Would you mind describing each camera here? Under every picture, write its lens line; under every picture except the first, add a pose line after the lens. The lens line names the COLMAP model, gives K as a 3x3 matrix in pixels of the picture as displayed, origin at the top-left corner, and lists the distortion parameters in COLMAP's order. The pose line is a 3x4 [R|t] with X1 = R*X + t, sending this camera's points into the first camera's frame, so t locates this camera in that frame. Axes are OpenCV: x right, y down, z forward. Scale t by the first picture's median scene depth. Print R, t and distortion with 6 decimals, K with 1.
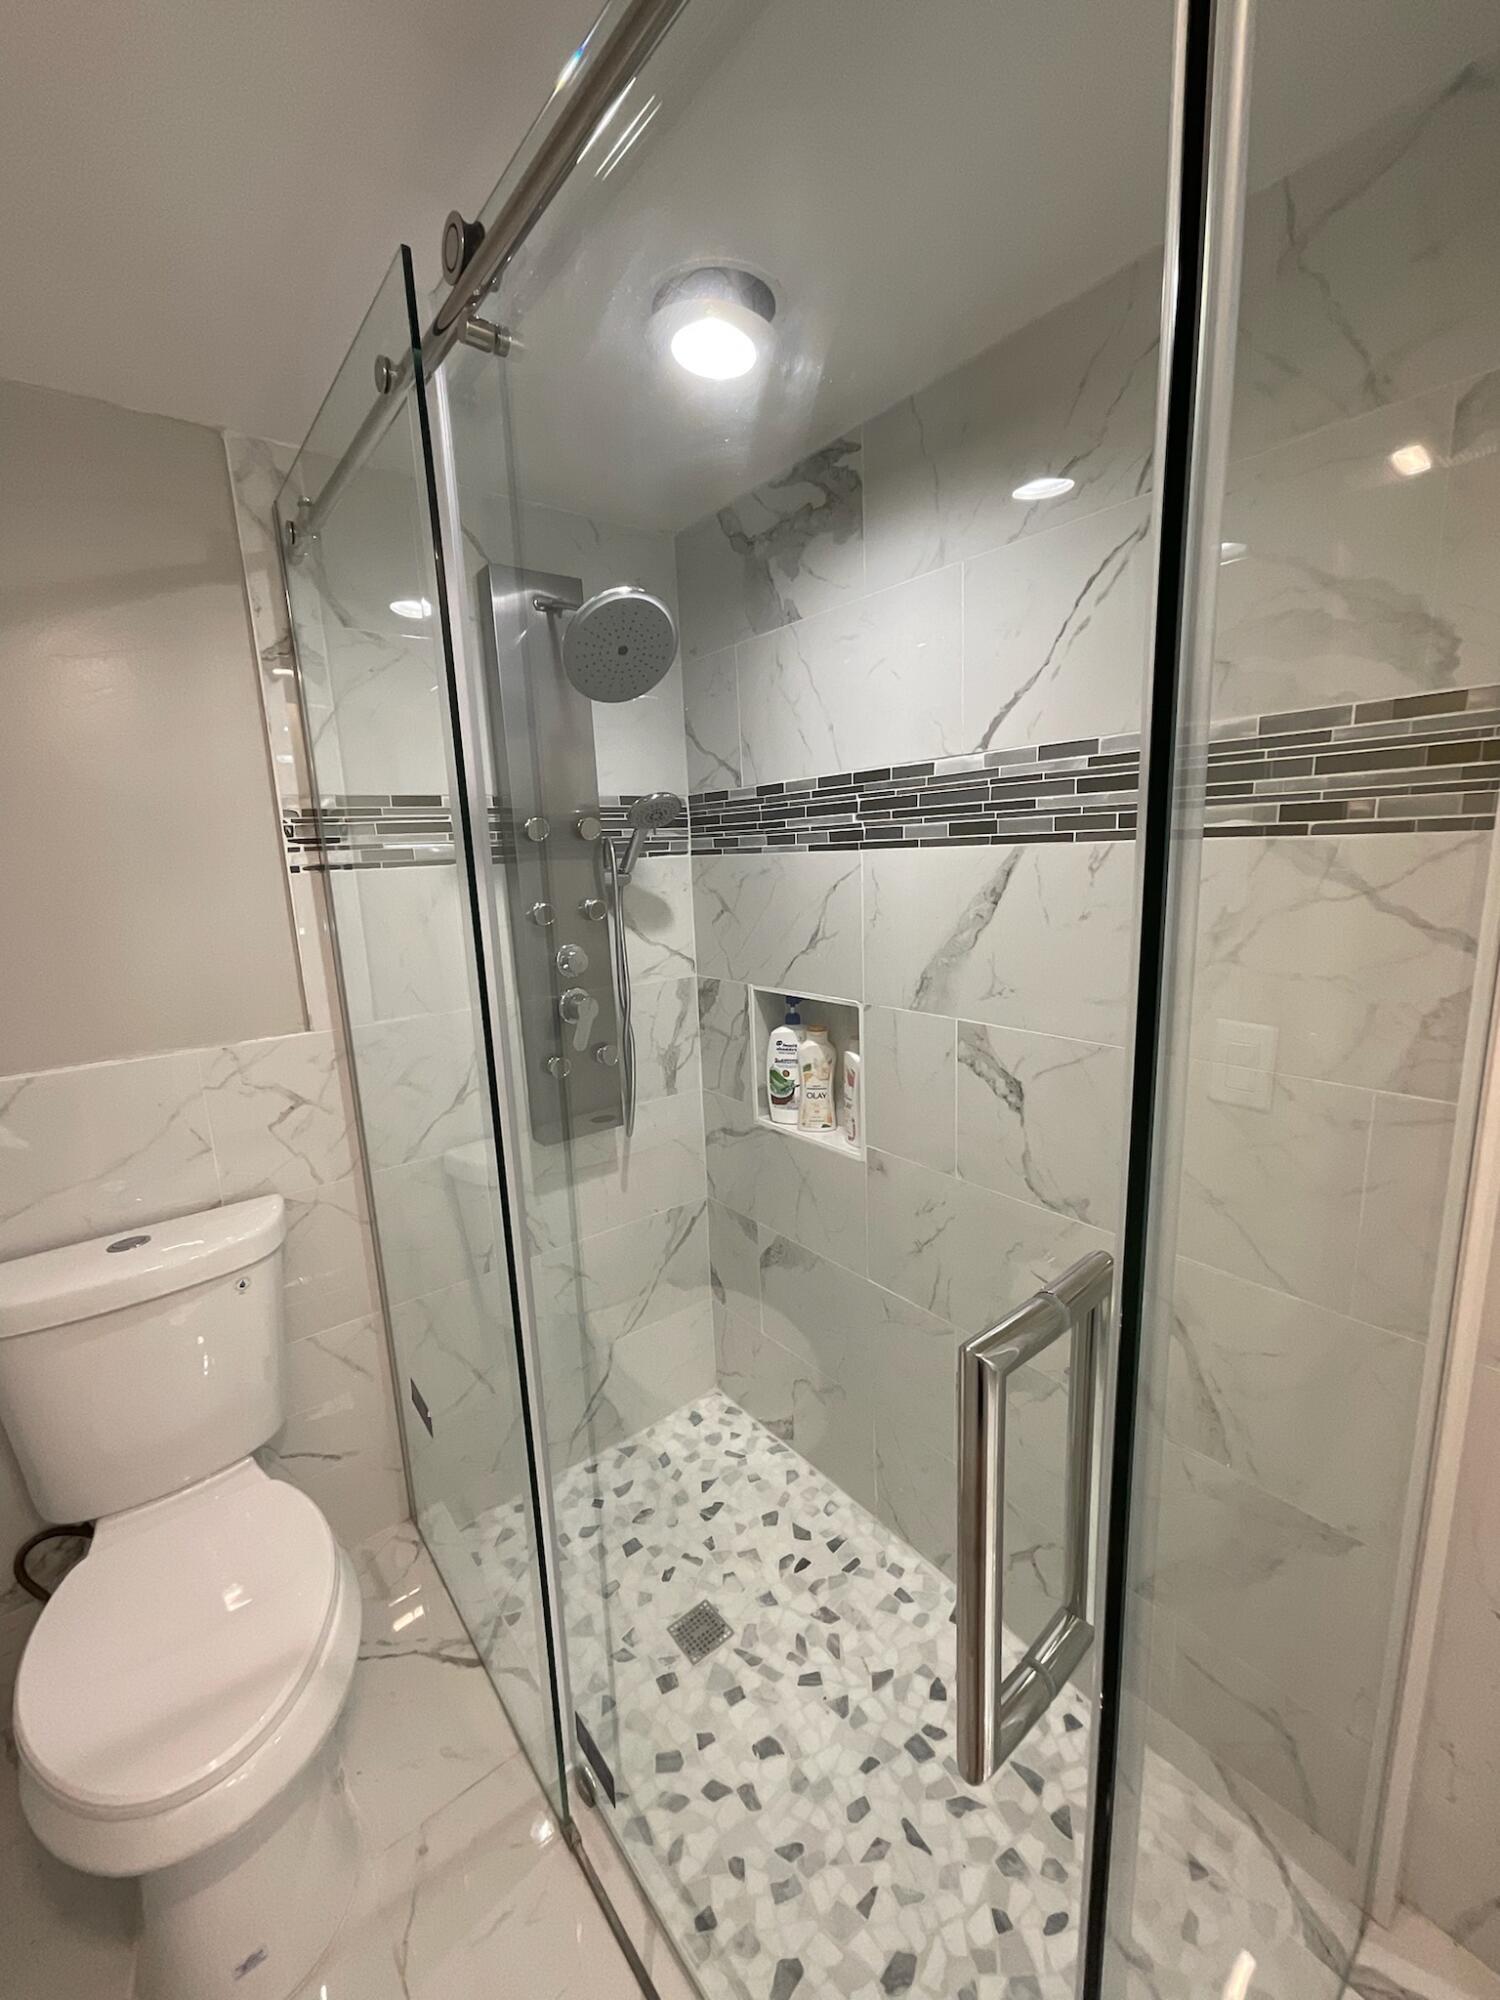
lens RADIAL K [[807.7, 0, 750.0], [0, 807.7, 1000.0], [0, 0, 1]] dist [0.001172, 0.000062]
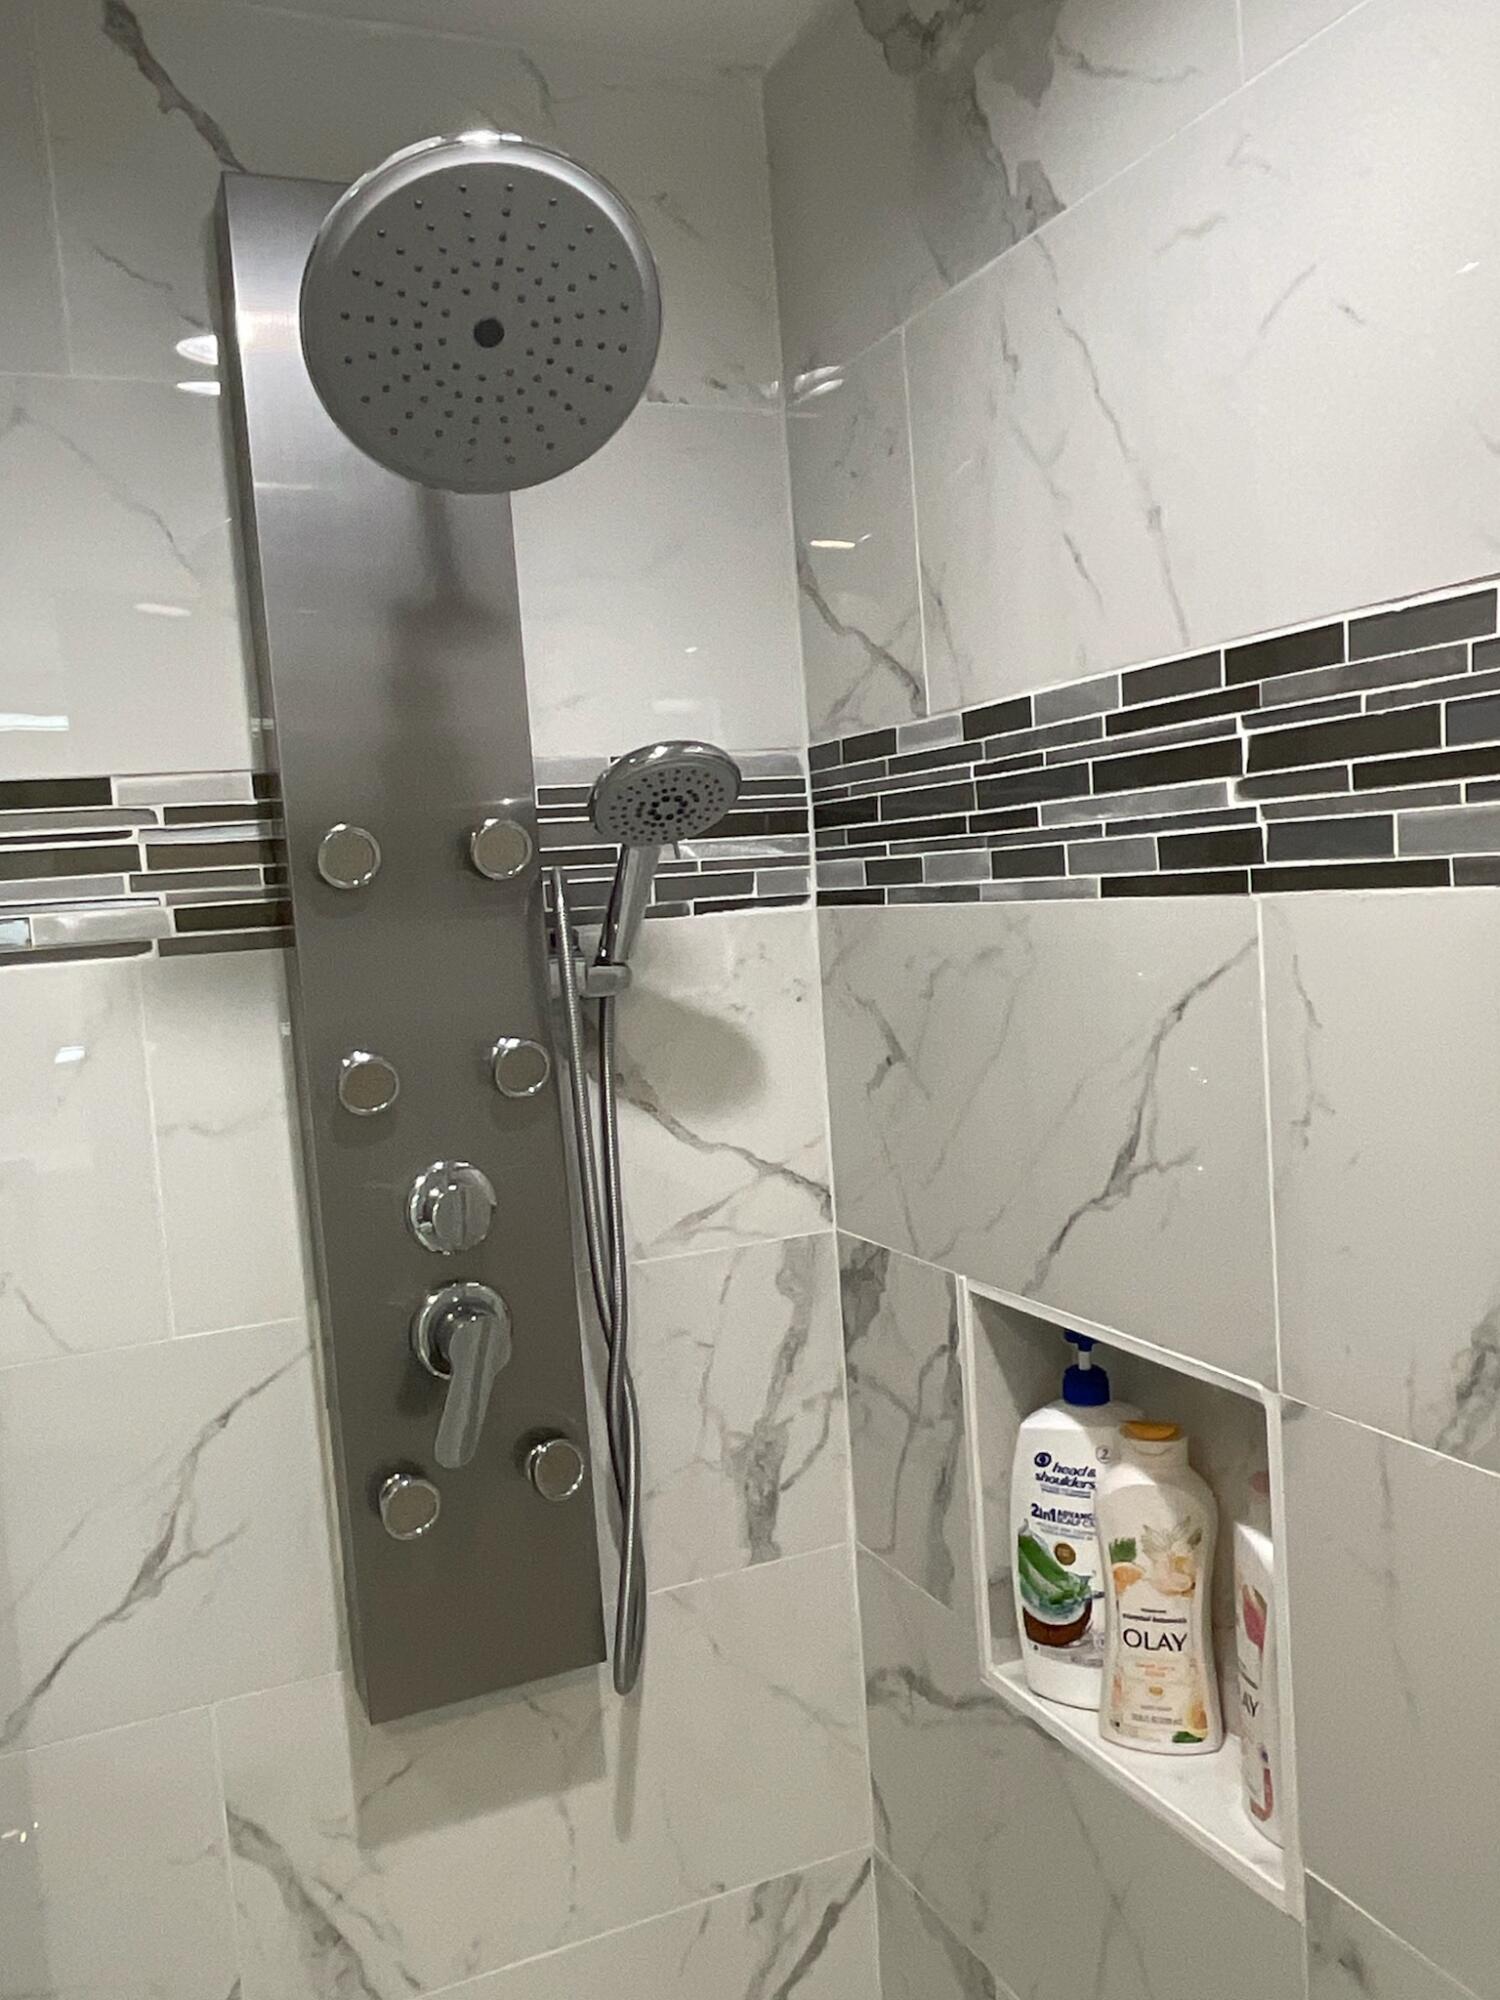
lens RADIAL K [[1608.9, 0, 750.0], [0, 1608.9, 1000.0], [0, 0, 1]] dist [0.018271, -0.040200]
pose [[0.969011, -0.008582, -0.246870, 0.085945], [-0.015317, 0.995386, -0.094725, -0.071712], [0.246544, 0.095571, 0.964408, 0.310627]]
